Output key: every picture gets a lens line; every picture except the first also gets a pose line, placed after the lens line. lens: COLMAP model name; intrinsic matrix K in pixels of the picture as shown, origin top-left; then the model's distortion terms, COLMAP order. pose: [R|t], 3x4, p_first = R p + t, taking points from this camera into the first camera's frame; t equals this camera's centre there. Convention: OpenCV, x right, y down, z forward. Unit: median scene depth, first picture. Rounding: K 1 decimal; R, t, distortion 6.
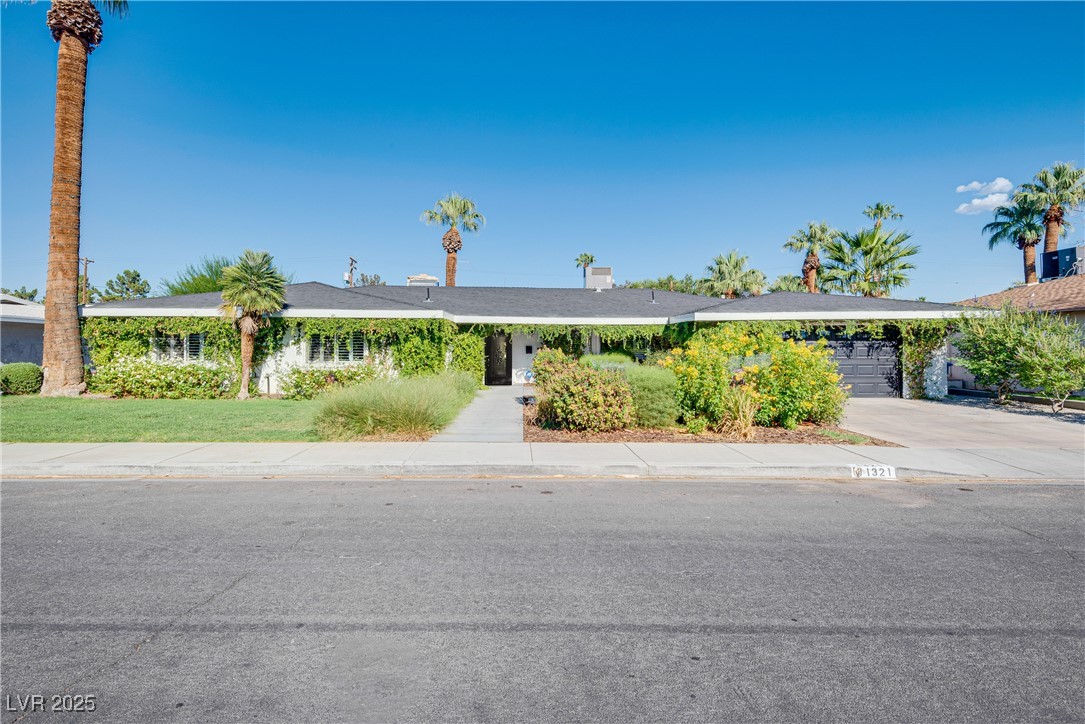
lens RADIAL K [[495.9, 0, 552.5], [0, 495.9, 357.9], [0, 0, 1]] dist [0.001070, -0.000307]
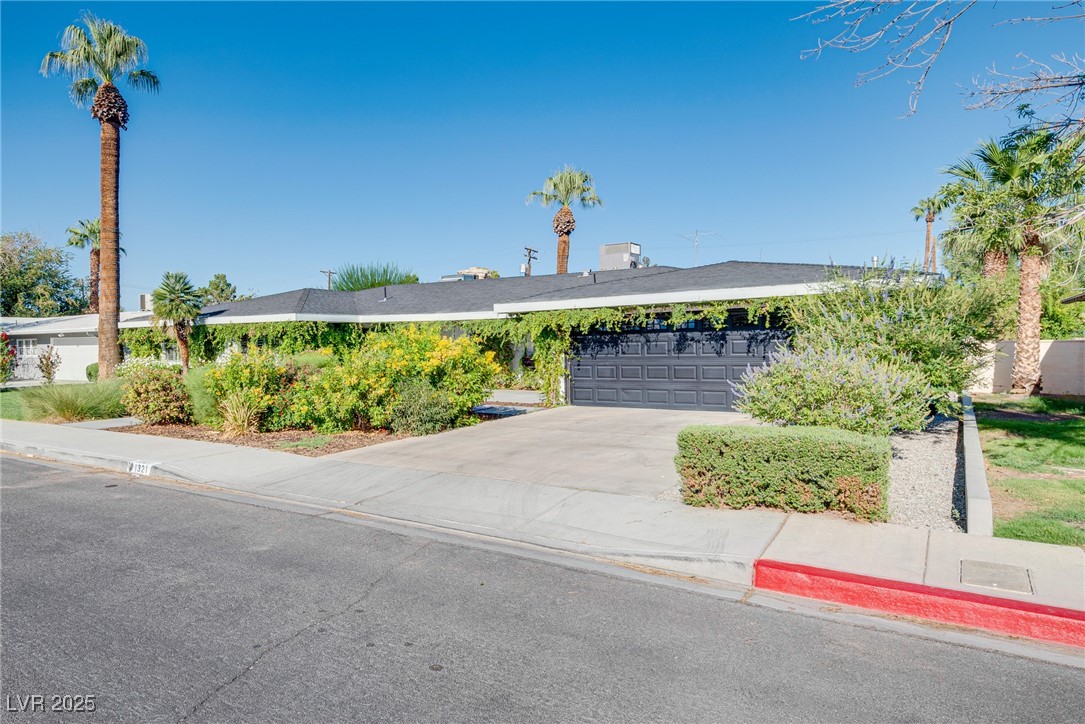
lens RADIAL K [[495.9, 0, 552.5], [0, 495.9, 357.9], [0, 0, 1]] dist [0.001070, -0.000307]
pose [[0.902092, -0.002572, -0.431536, 0.721678], [0.018384, 0.999304, 0.032473, -0.024742], [0.431152, -0.037227, 0.901511, 0.277080]]
